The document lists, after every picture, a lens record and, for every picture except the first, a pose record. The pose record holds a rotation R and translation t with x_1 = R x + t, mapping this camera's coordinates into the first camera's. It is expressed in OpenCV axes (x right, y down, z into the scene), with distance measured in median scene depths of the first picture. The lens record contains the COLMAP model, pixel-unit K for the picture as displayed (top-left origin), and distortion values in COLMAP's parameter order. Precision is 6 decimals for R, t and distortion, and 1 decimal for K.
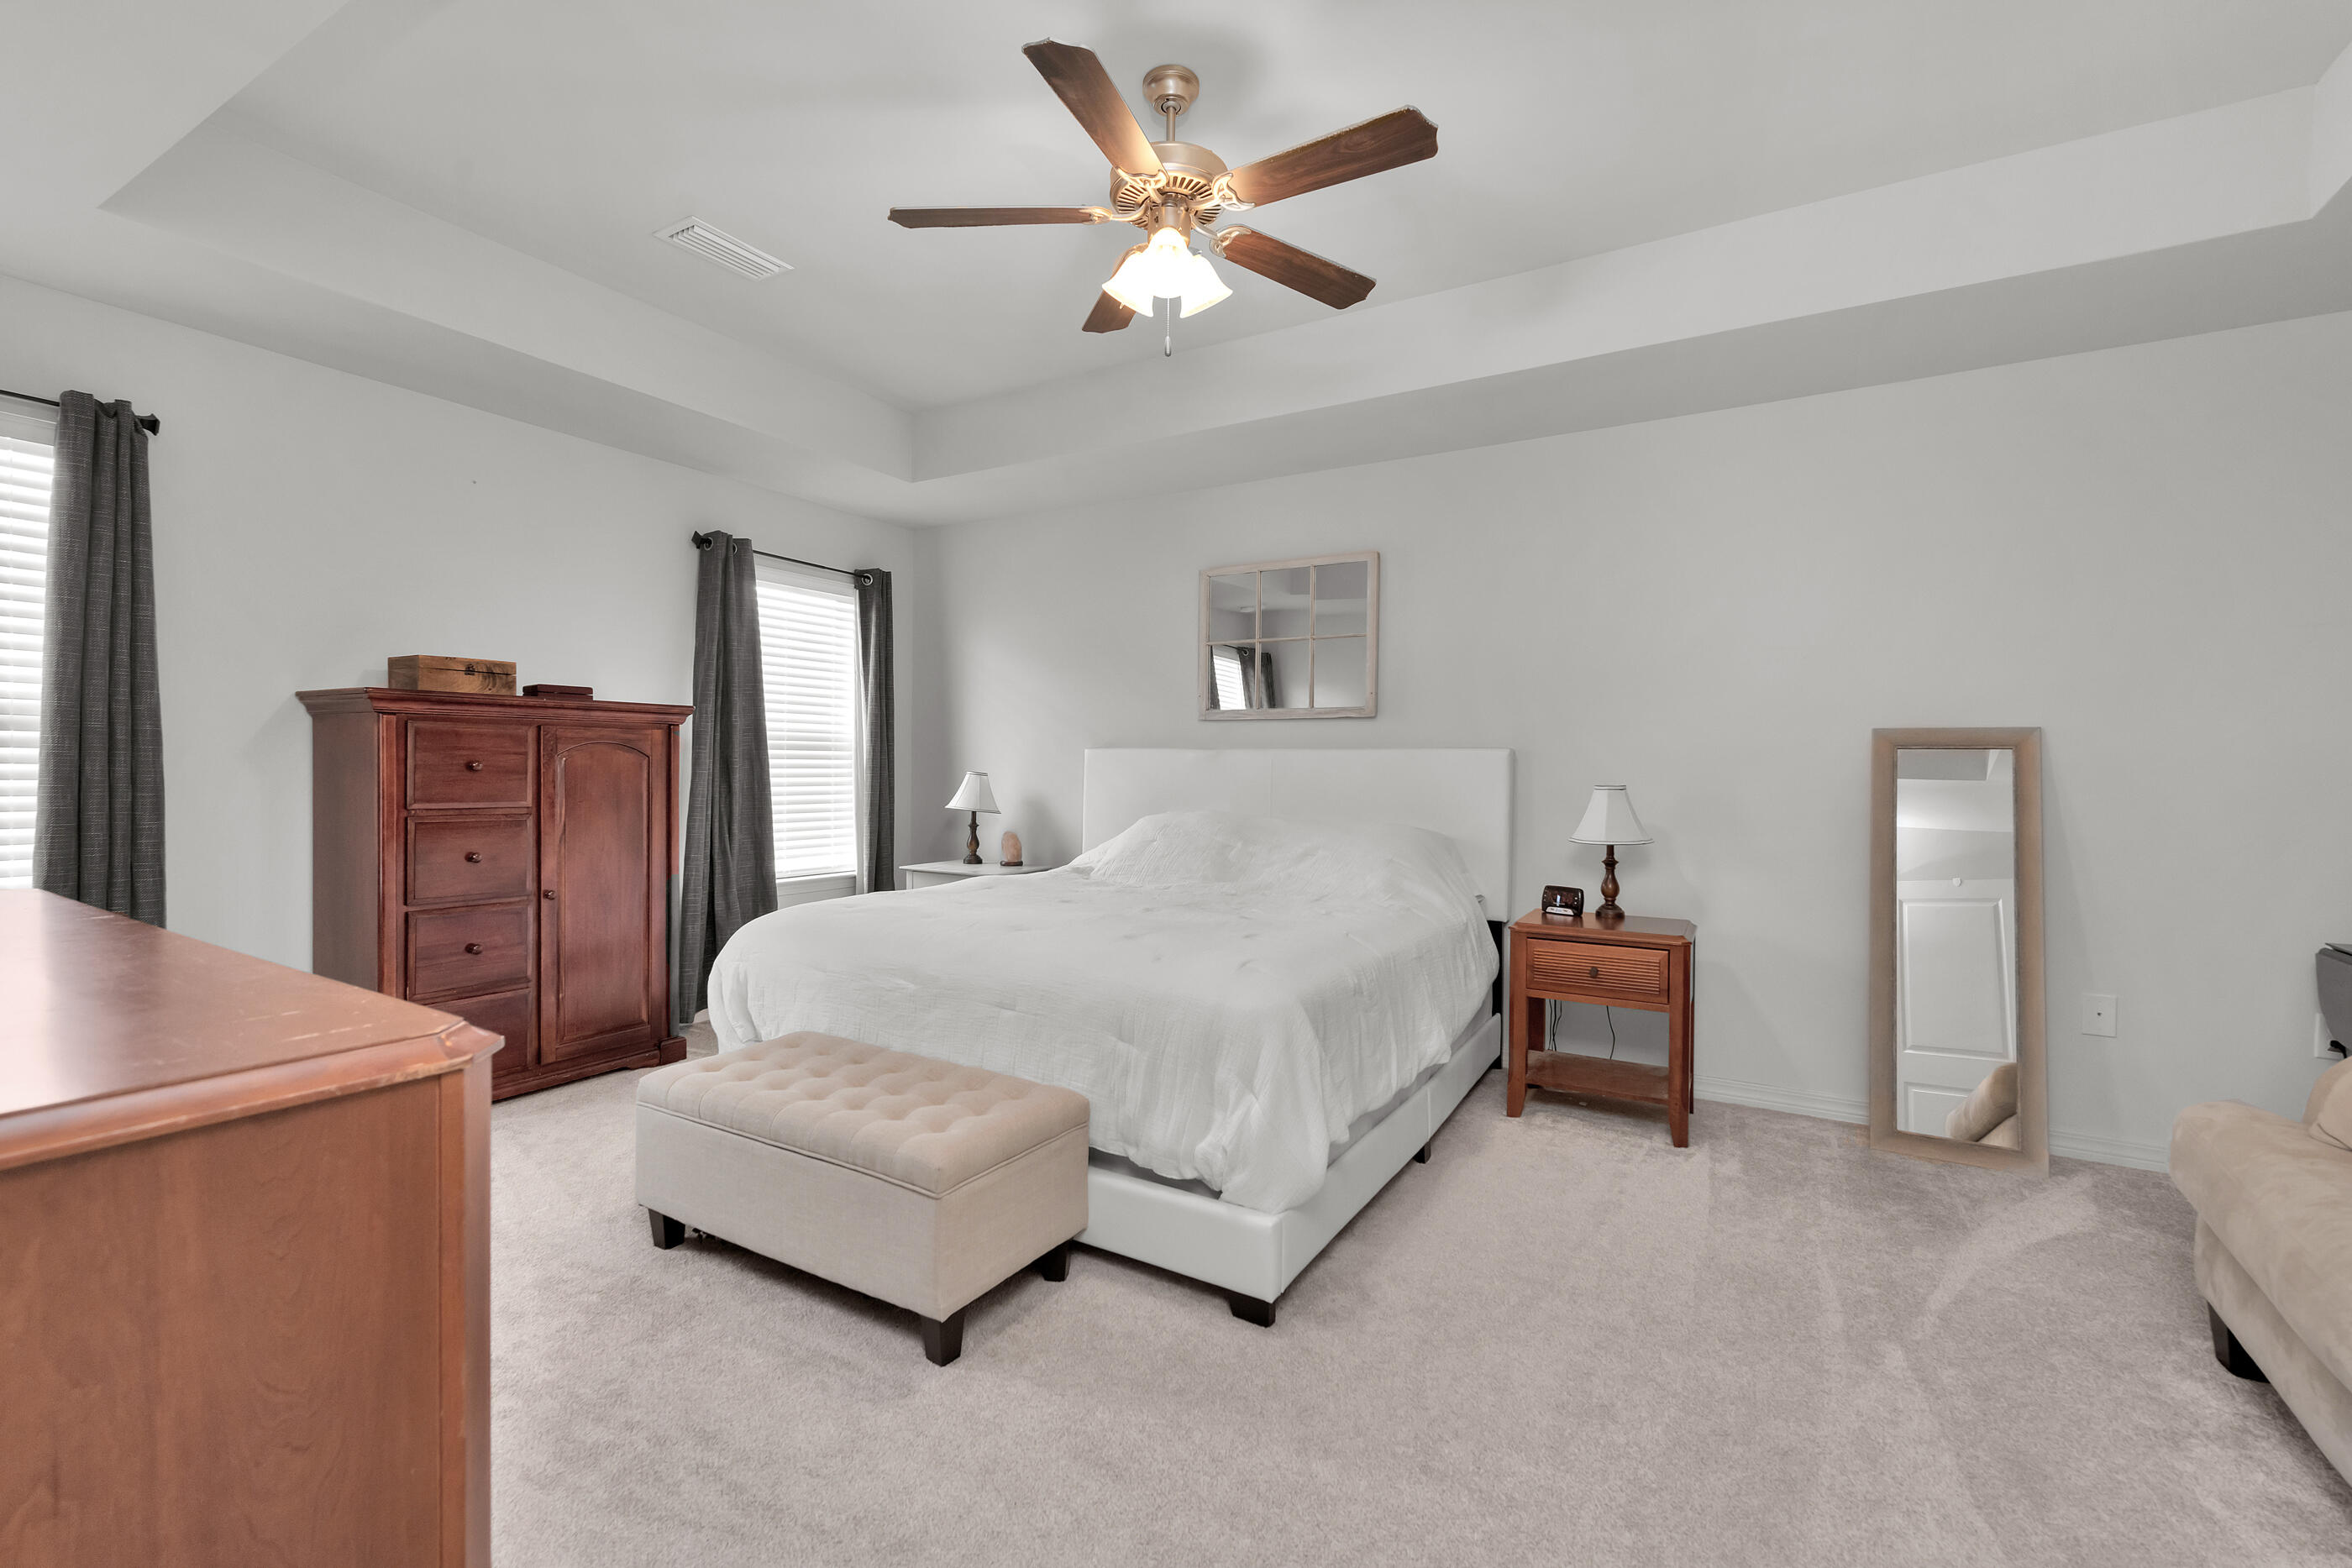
lens RADIAL K [[1030.9, 0, 1139.5], [0, 1030.9, 787.6], [0, 0, 1]] dist [0.001557, -0.001491]
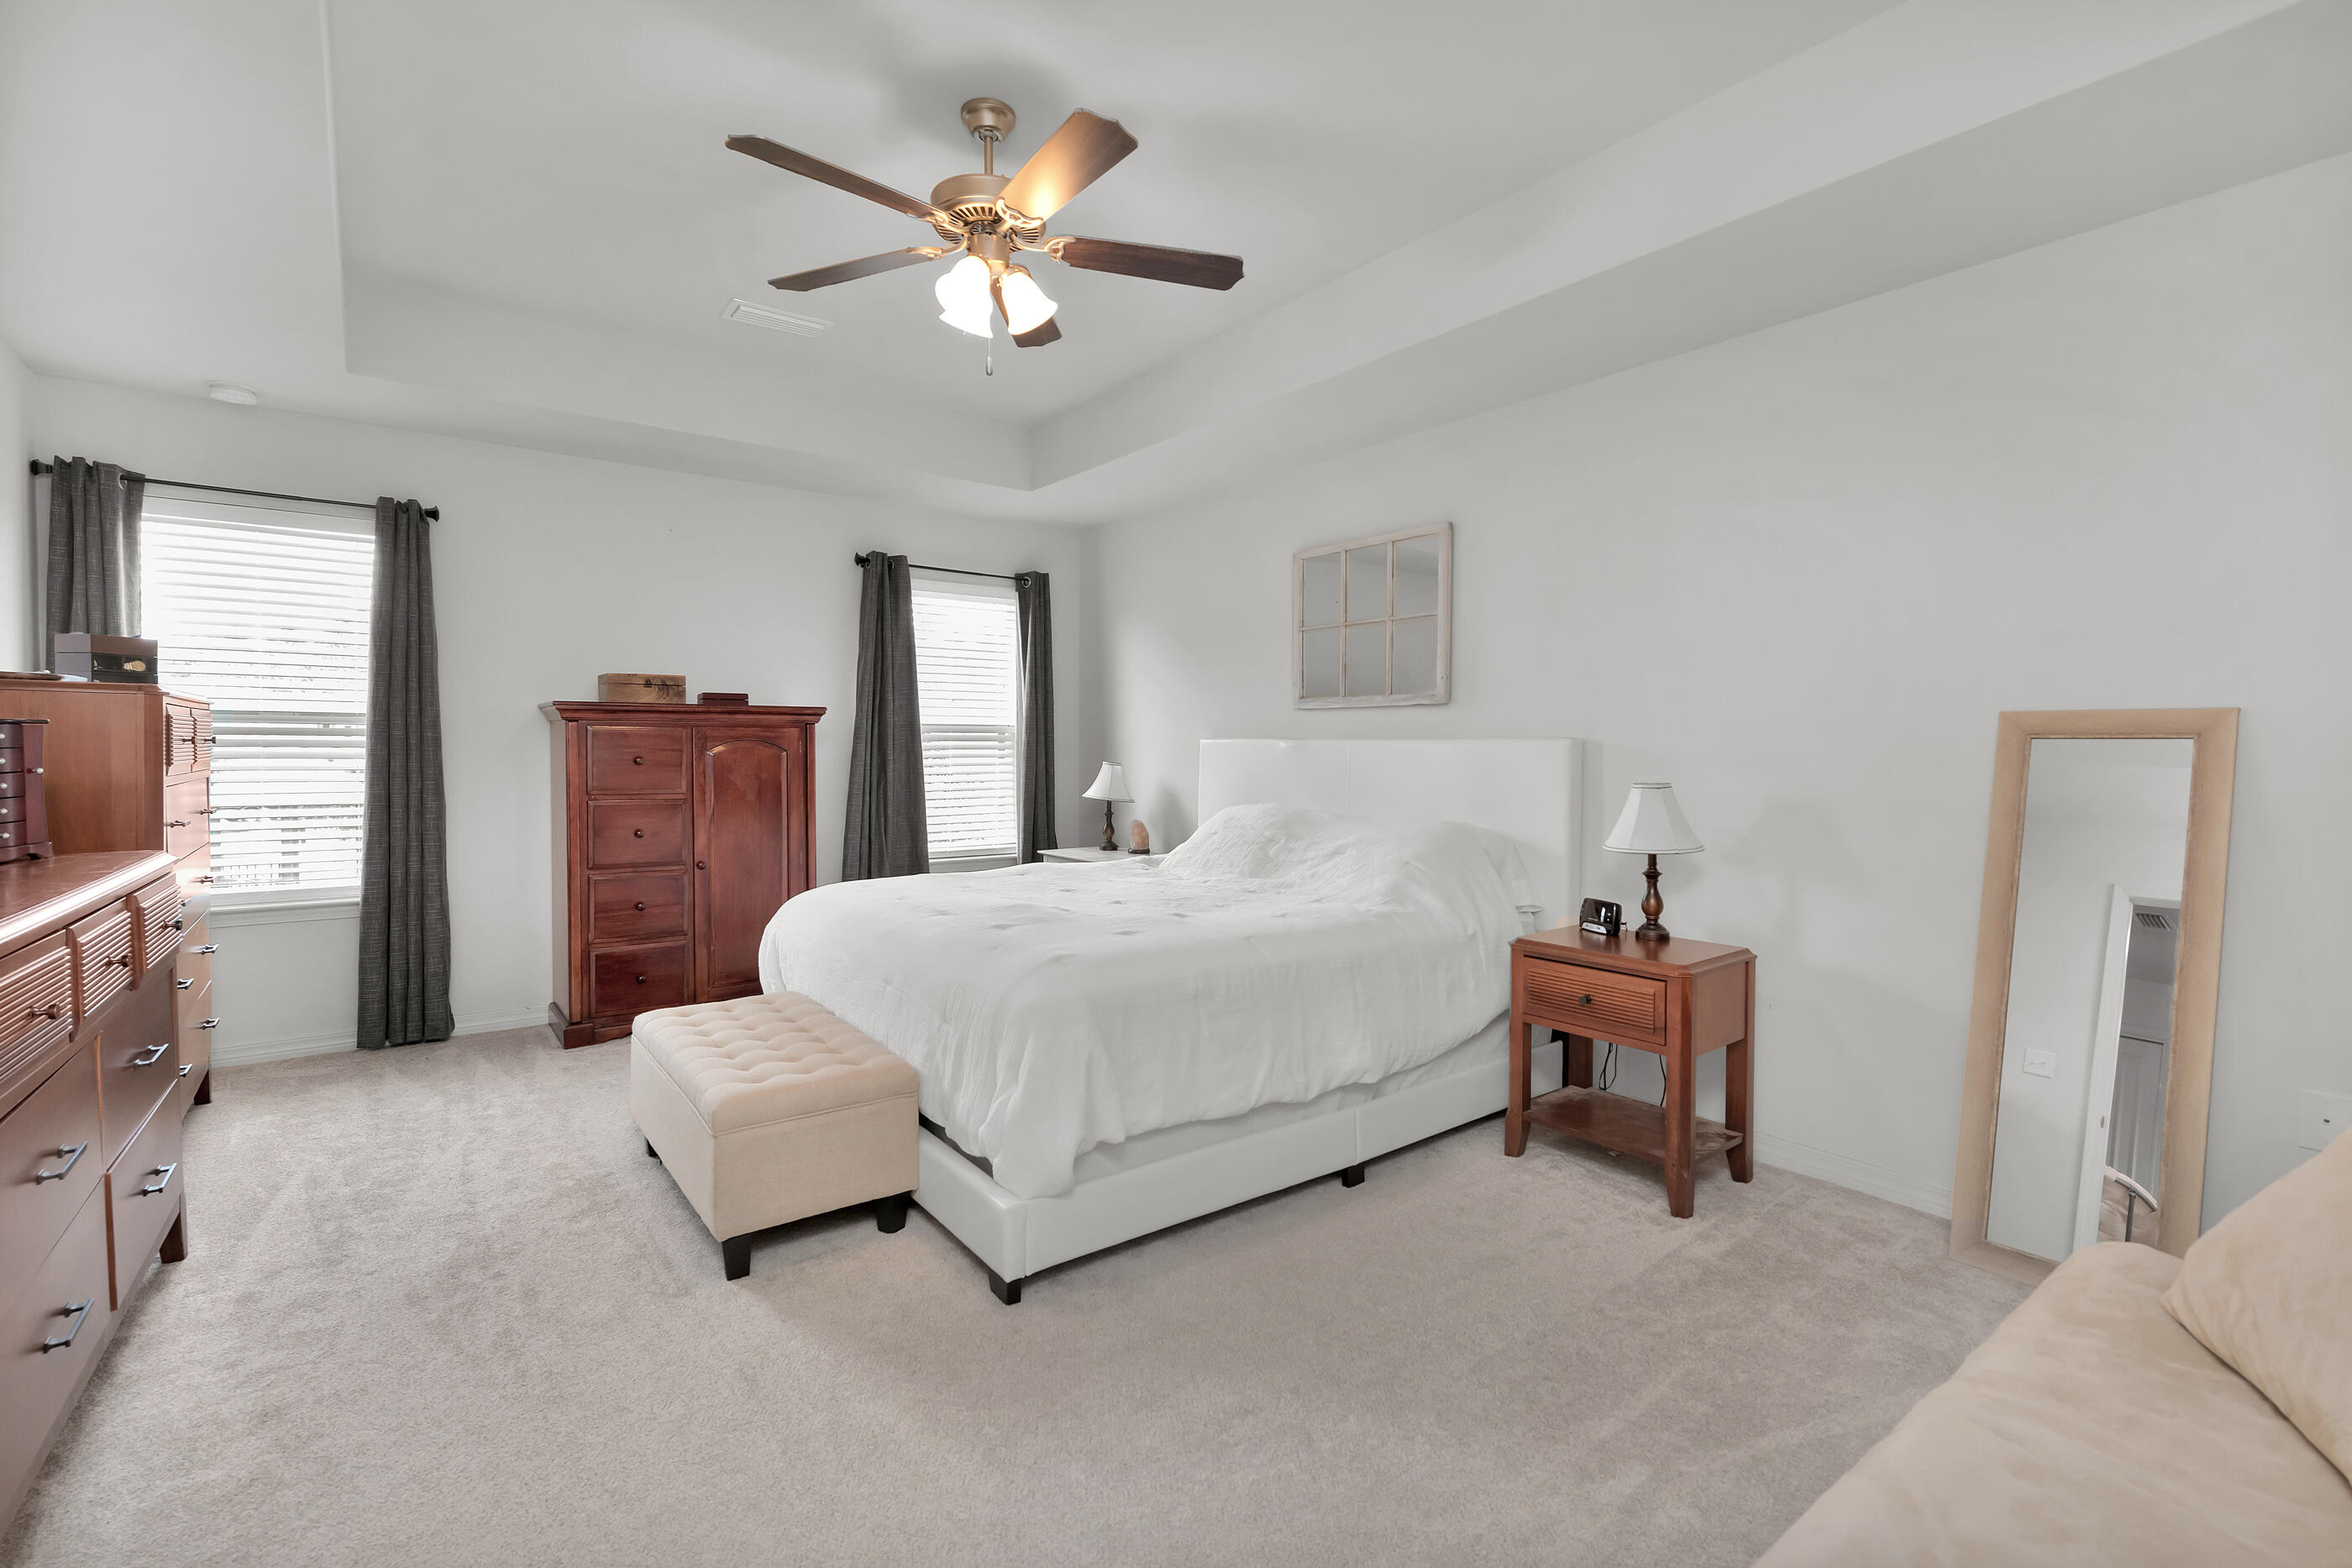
lens RADIAL K [[1030.9, 0, 1060.4], [0, 1030.9, 785.9], [0, 0, 1]] dist [0.001557, -0.001491]
pose [[0.926566, 0.008091, -0.376045, 0.323735], [-0.002962, 0.999895, 0.014214, -0.010514], [0.376120, -0.012056, 0.926492, 0.032979]]
